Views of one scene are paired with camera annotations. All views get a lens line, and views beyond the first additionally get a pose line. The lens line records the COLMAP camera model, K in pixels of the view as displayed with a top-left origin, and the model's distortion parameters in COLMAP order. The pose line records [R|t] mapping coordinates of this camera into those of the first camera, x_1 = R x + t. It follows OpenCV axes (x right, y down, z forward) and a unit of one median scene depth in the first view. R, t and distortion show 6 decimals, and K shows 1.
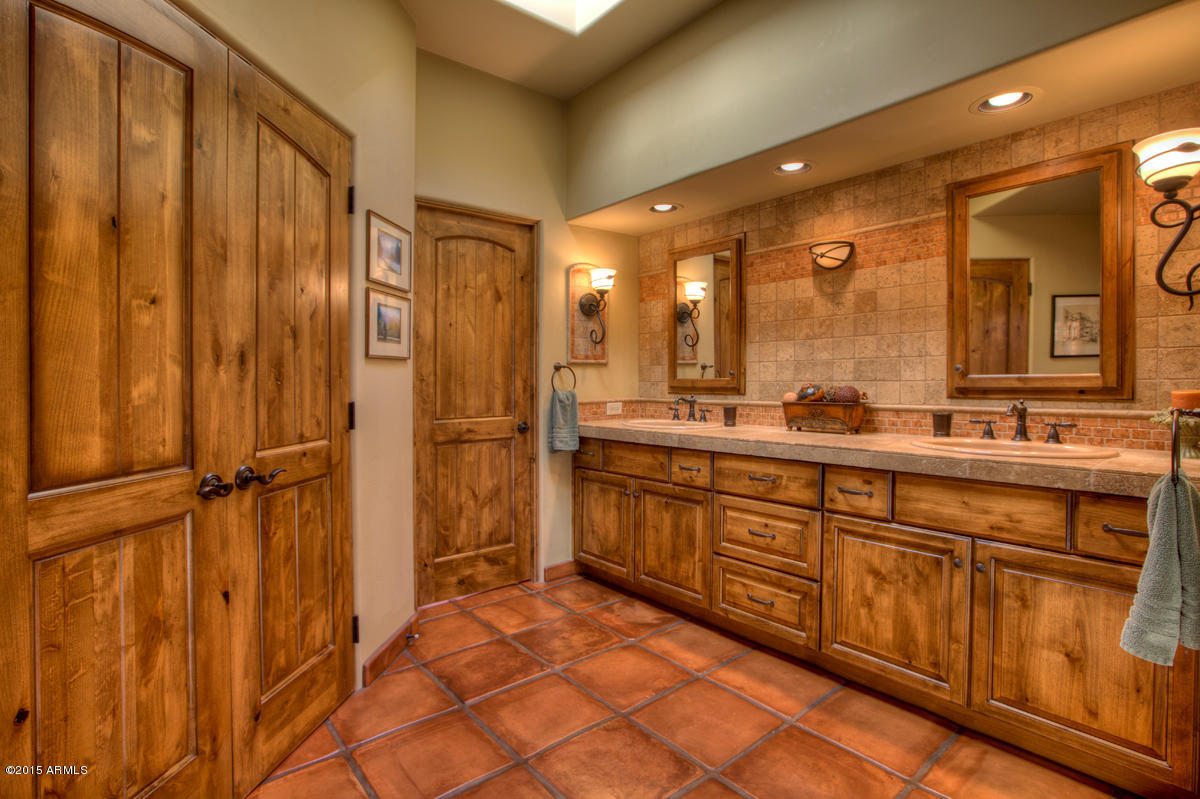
lens RADIAL K [[584.4, 0, 601.1], [0, 584.4, 393.9], [0, 0, 1]] dist [-0.045489, 0.025415]
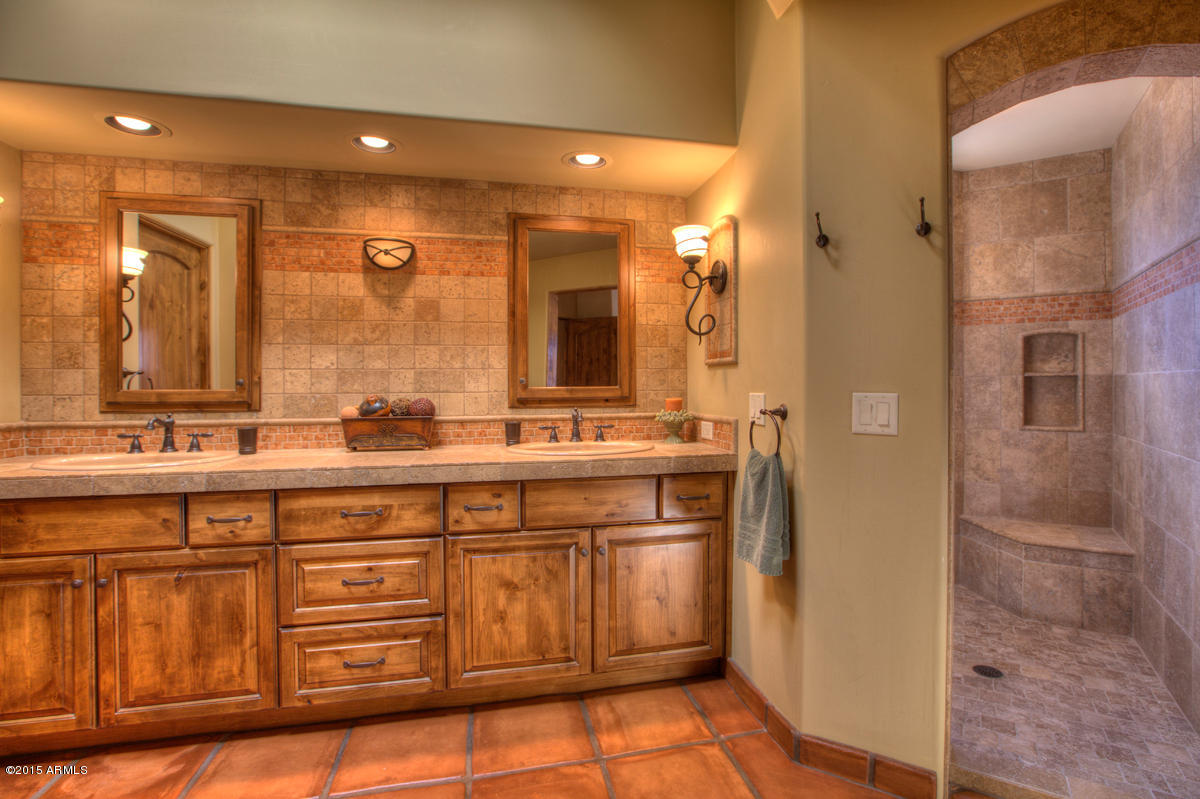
lens RADIAL K [[576.7, 0, 600.0], [0, 576.7, 399.5], [0, 0, 1]] dist [-0.055210, 0.026209]
pose [[0.447685, -0.012702, 0.894101, -0.280619], [0.022502, 0.999742, 0.002936, -0.007848], [-0.893908, 0.018804, 0.447856, 0.340837]]
